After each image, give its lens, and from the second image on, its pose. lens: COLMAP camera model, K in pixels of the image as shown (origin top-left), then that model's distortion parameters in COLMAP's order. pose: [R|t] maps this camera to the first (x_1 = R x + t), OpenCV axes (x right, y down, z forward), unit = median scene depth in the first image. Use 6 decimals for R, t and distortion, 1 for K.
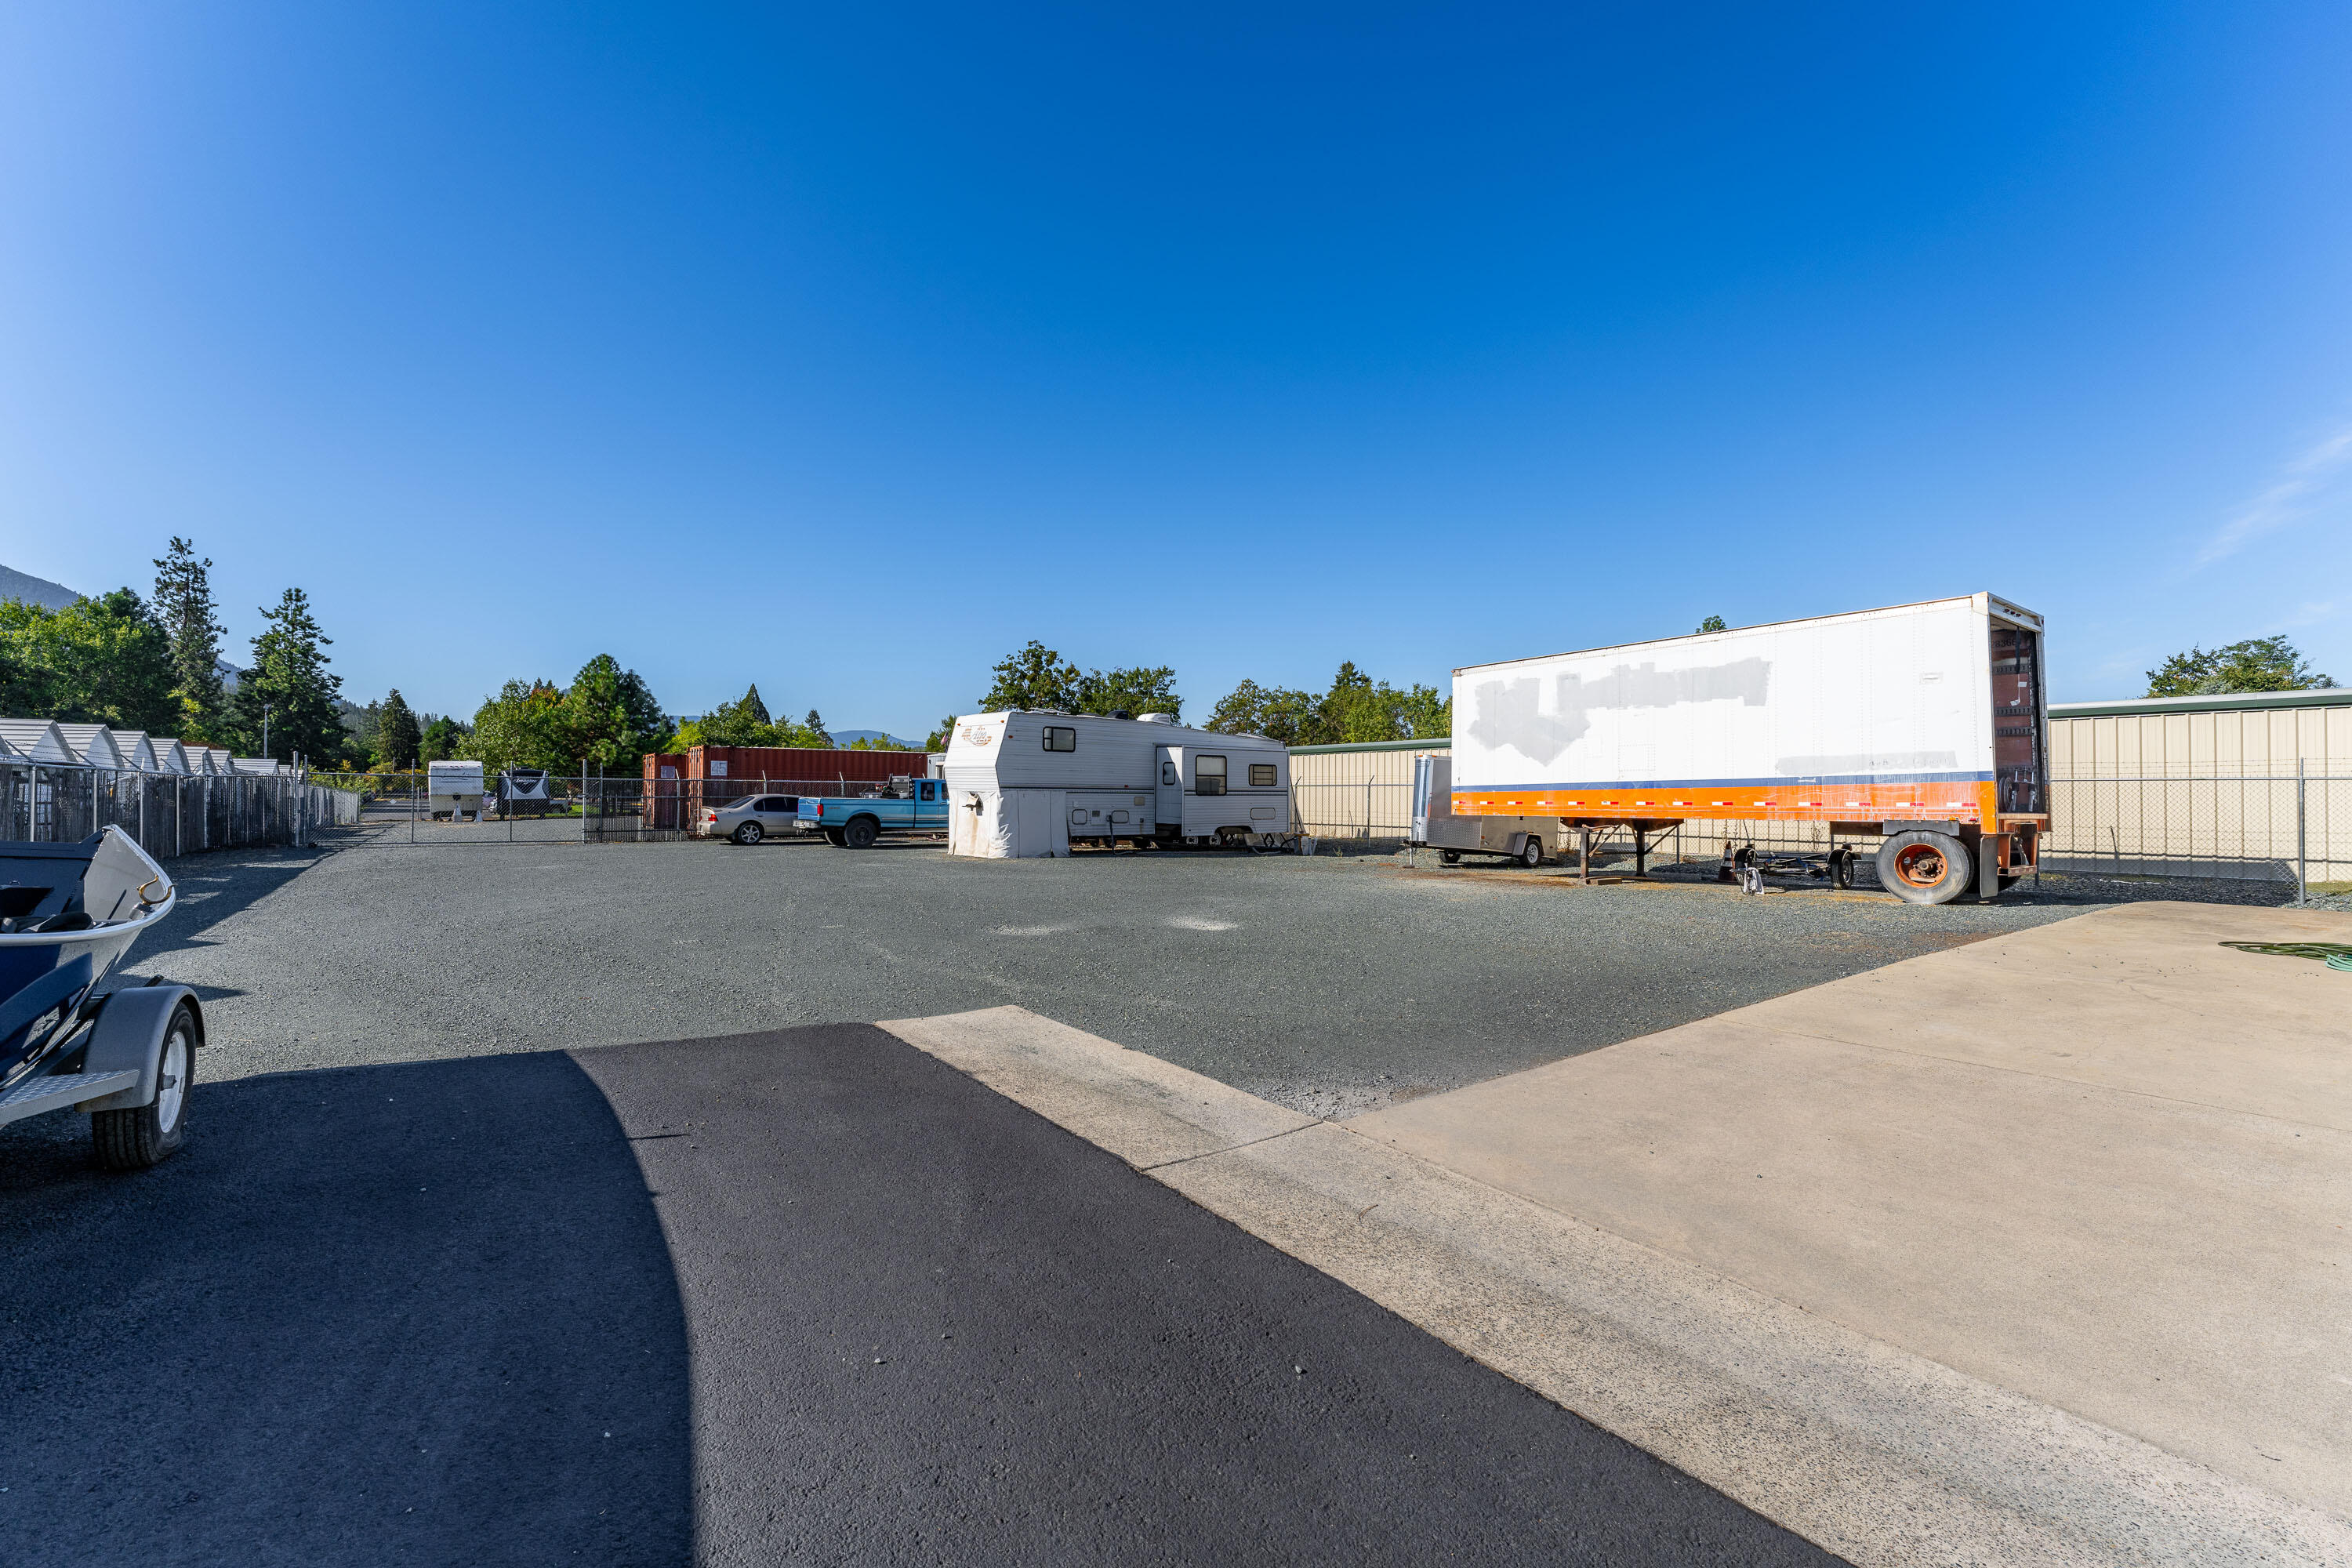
lens RADIAL K [[994.1, 0, 1225.3], [0, 994.1, 786.4], [0, 0, 1]] dist [0.001912, 0.000062]
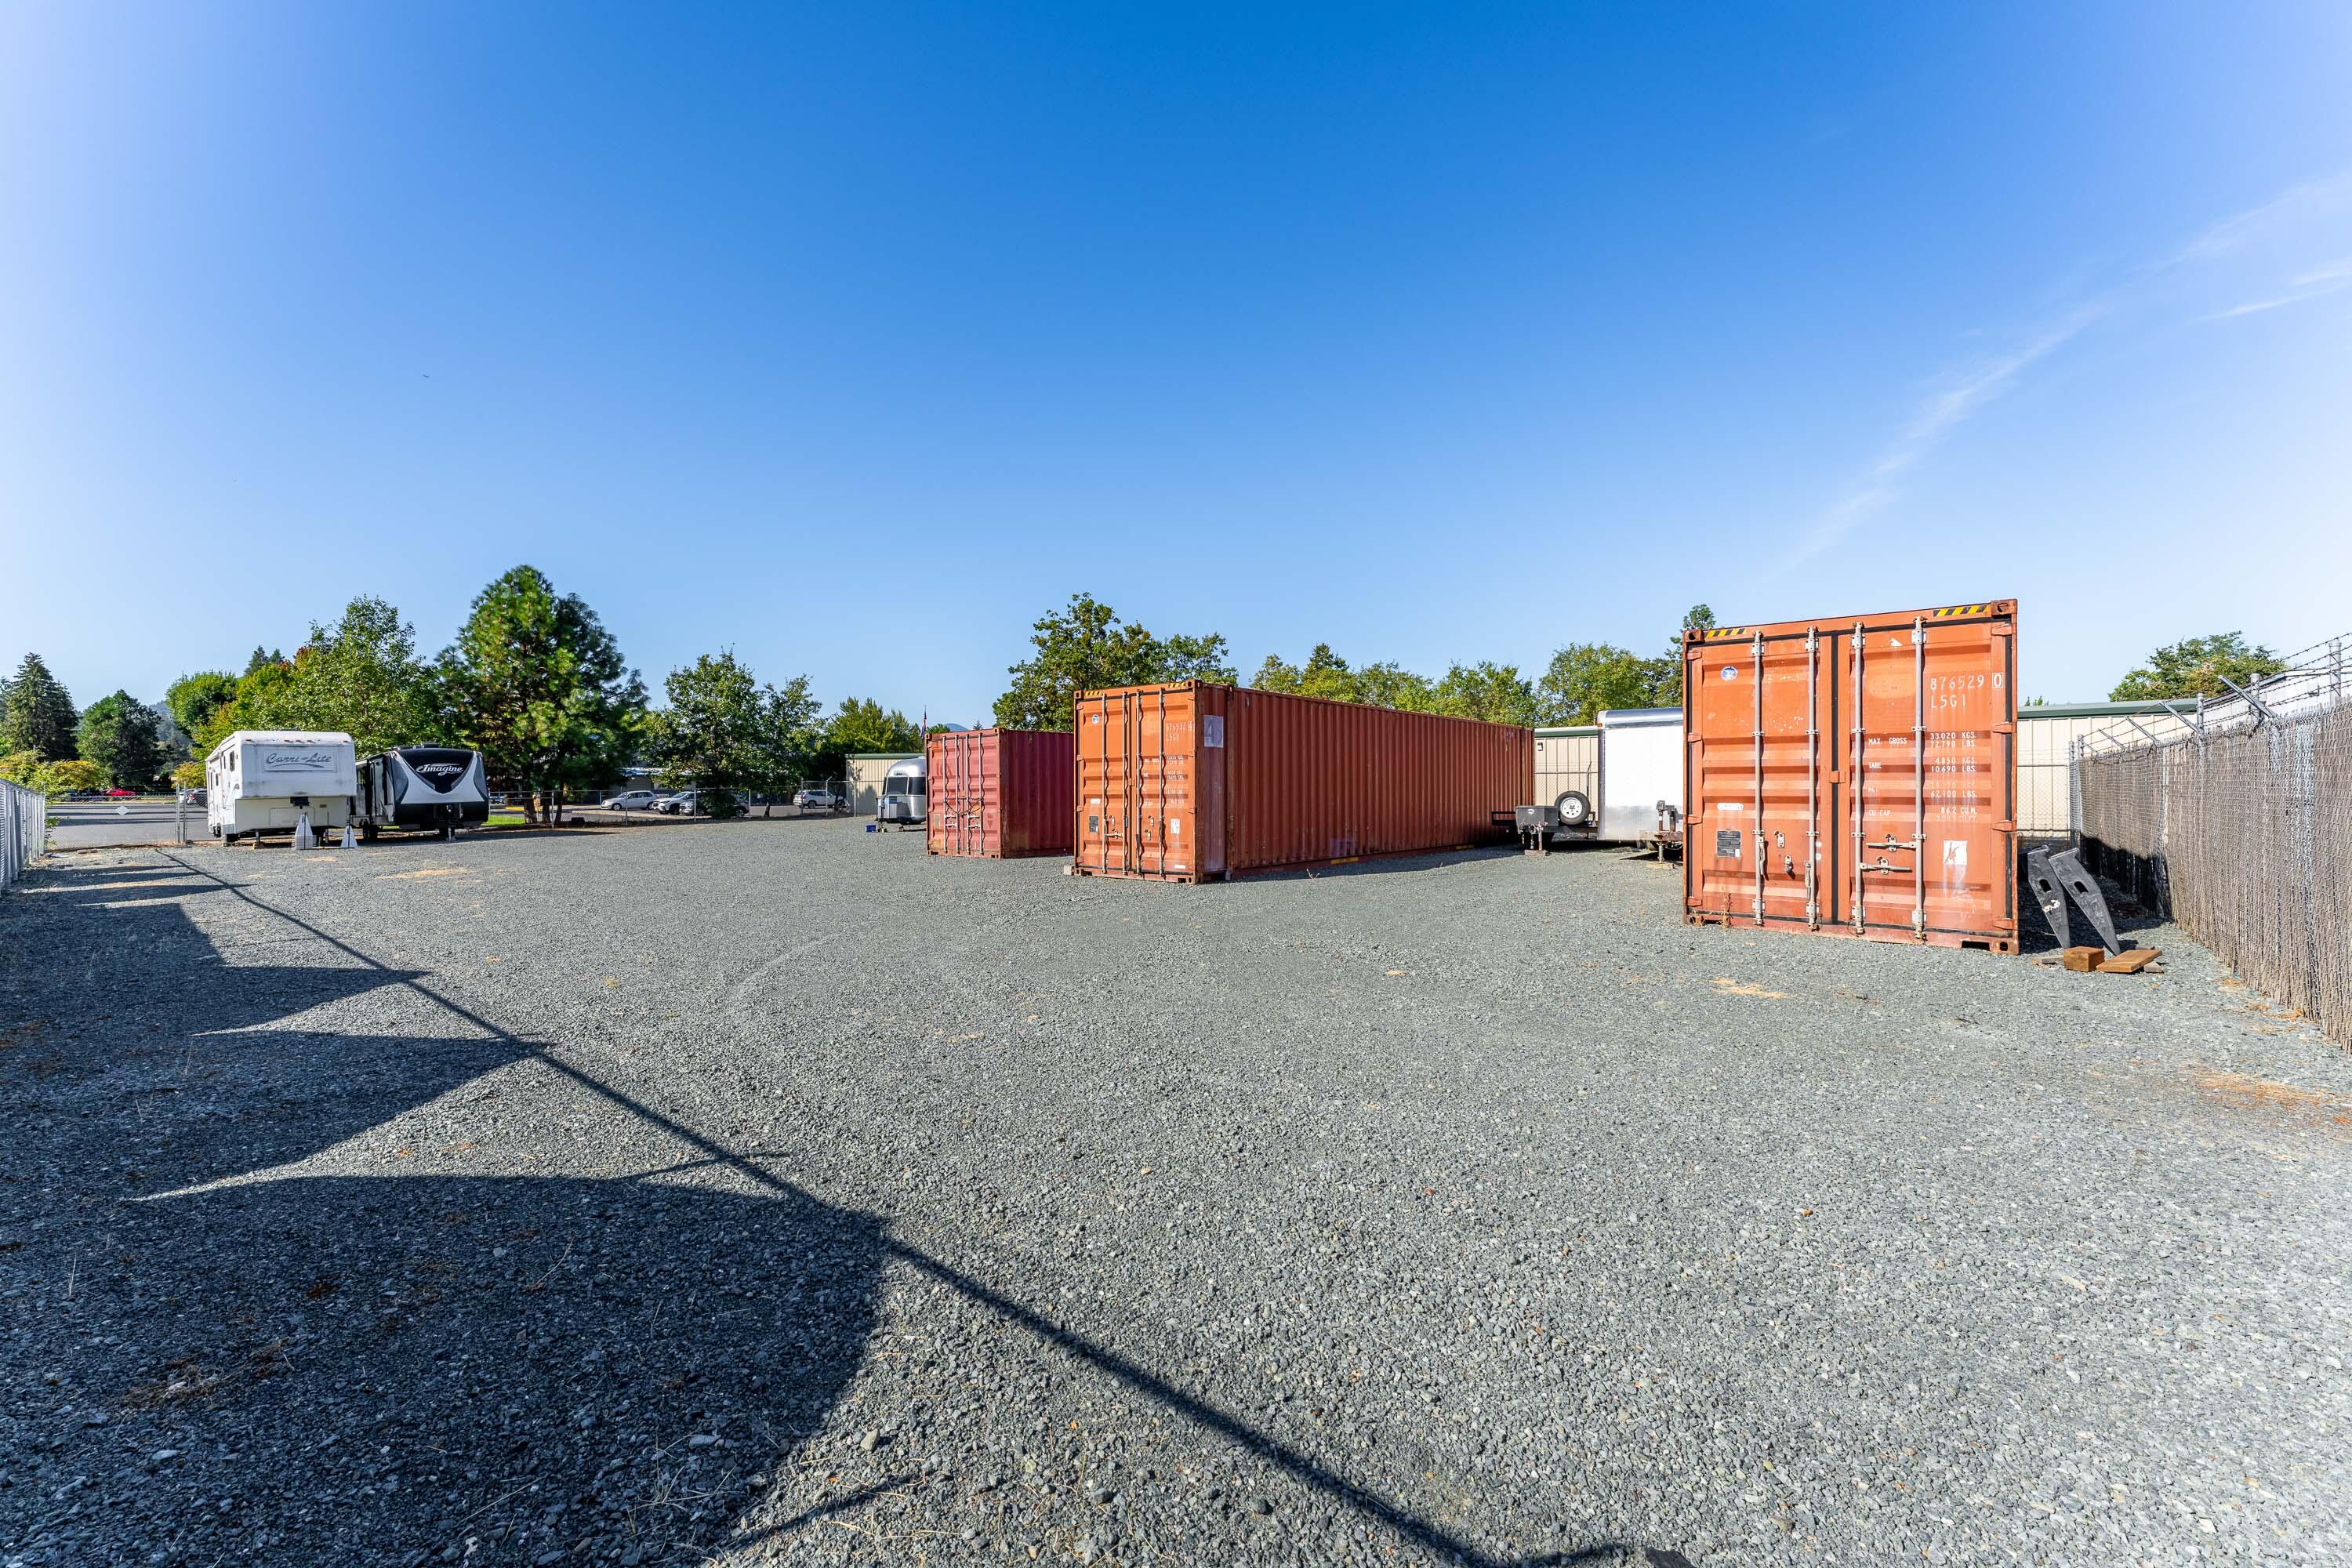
lens RADIAL K [[944.4, 0, 1225.4], [0, 944.4, 789.1], [0, 0, 1]] dist [-0.001464, 0.000873]
pose [[0.977192, -0.005639, 0.212284, -0.322924], [0.003491, 0.999939, 0.010491, 0.000890], [-0.212330, -0.009511, 0.977152, 0.332370]]
